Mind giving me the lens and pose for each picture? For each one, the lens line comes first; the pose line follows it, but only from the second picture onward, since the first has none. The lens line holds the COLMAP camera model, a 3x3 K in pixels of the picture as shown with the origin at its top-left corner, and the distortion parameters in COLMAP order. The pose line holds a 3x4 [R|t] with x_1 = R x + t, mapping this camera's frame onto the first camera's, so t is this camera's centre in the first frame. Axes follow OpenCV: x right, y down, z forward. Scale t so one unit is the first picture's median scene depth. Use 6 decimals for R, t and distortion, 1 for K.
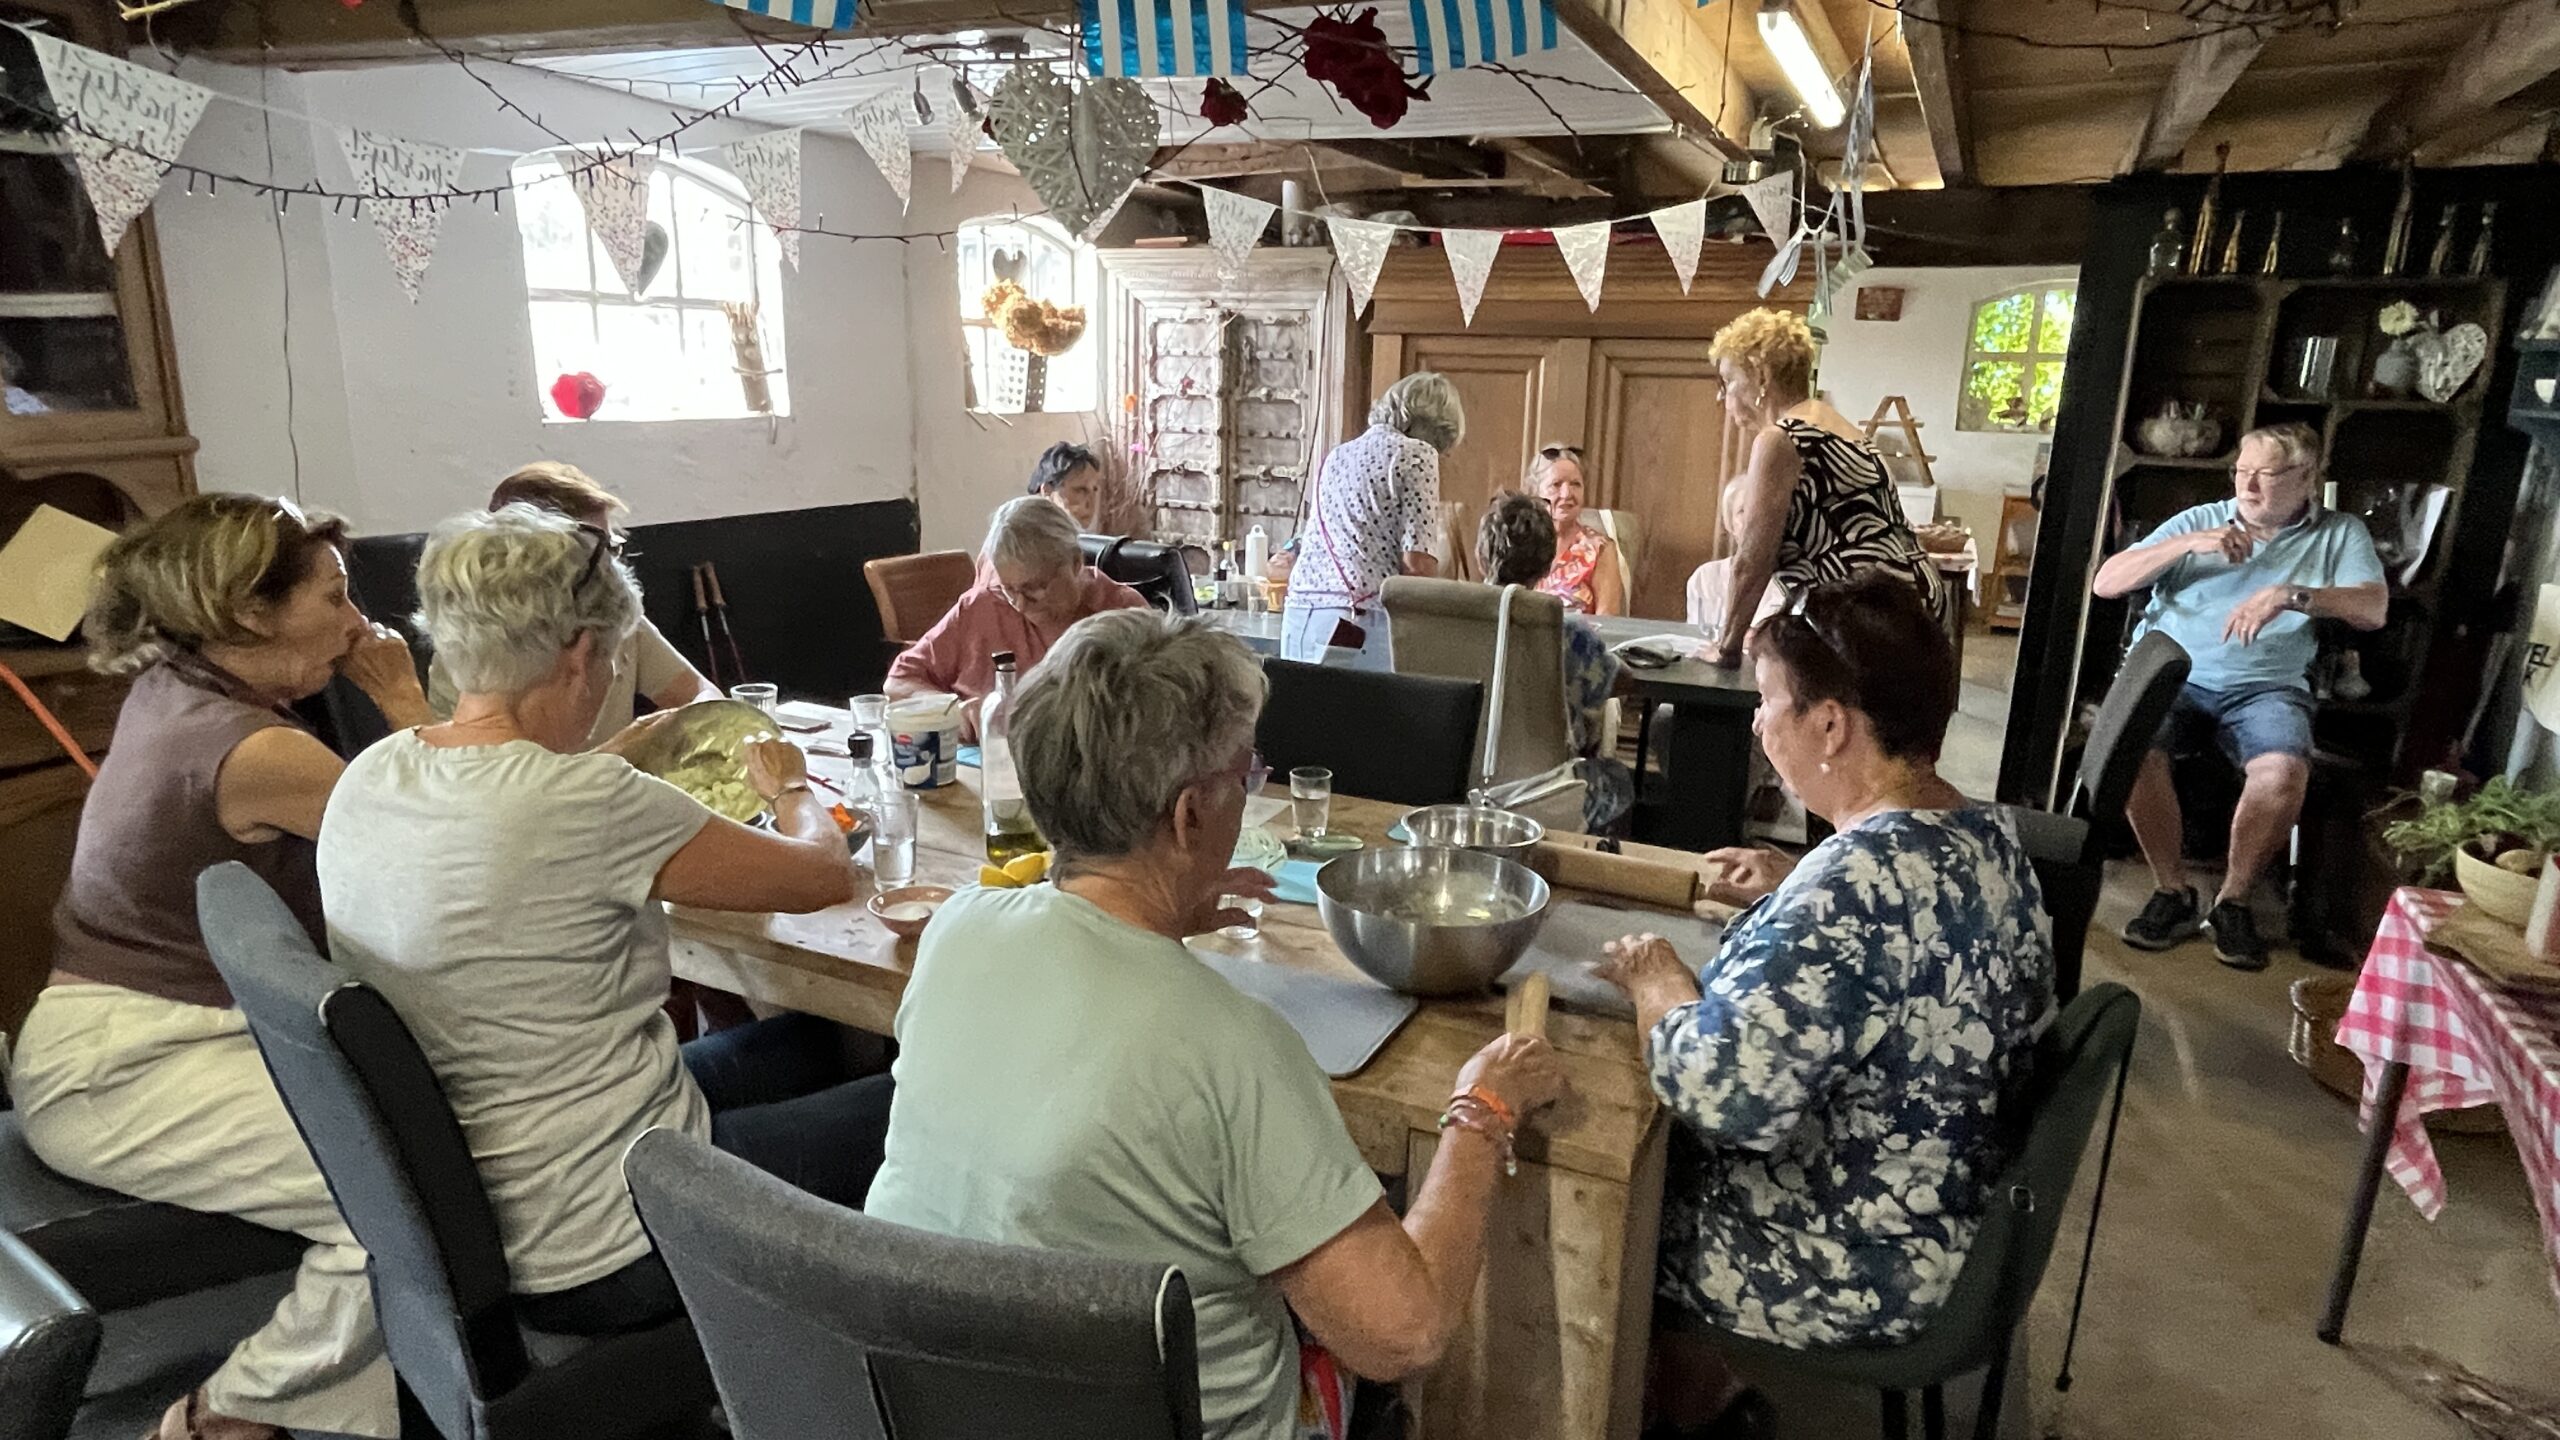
lens RADIAL K [[1449.3, 0, 1279.8], [0, 1449.3, 726.8], [0, 0, 1]] dist [-0.008856, -0.001576]
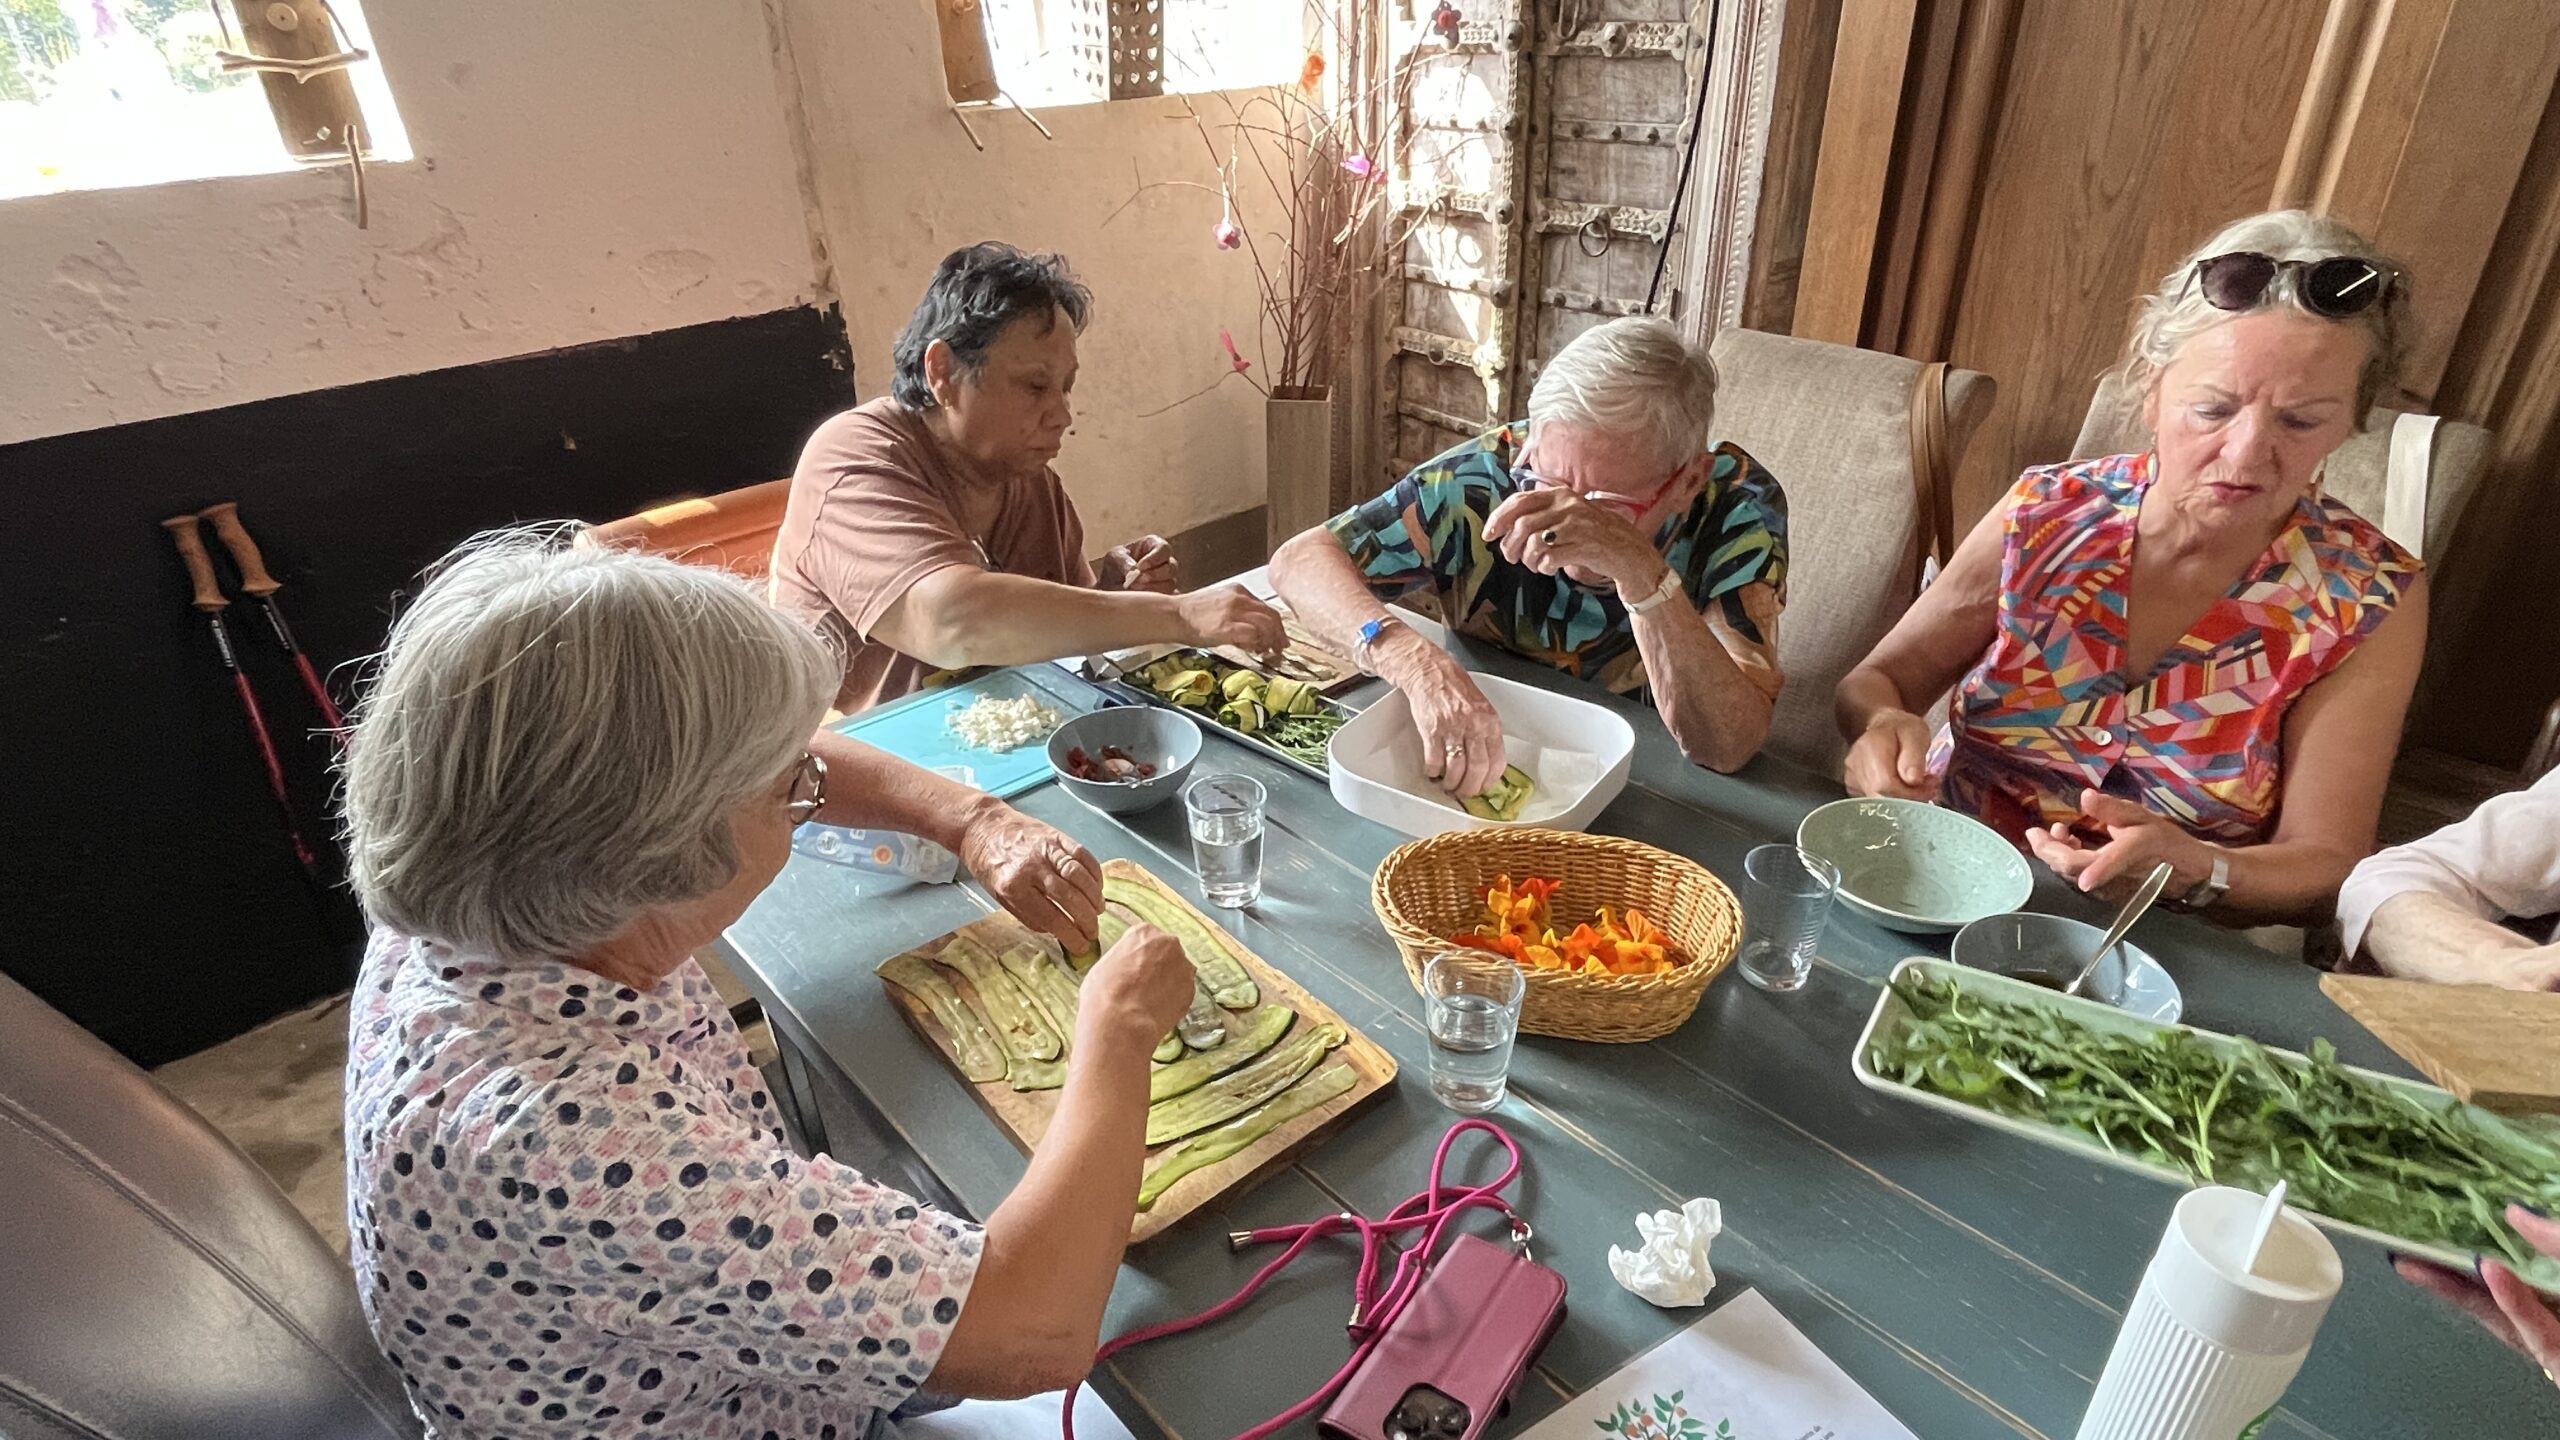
lens RADIAL K [[1343.0, 0, 1282.5], [0, 1343.0, 723.5], [0, 0, 1]] dist [-0.003015, 0.000387]
pose [[0.926551, 0.136838, -0.350399, 0.069285], [-0.040428, 0.962318, 0.268903, -0.132277], [0.373991, -0.234986, 0.897169, 0.535835]]
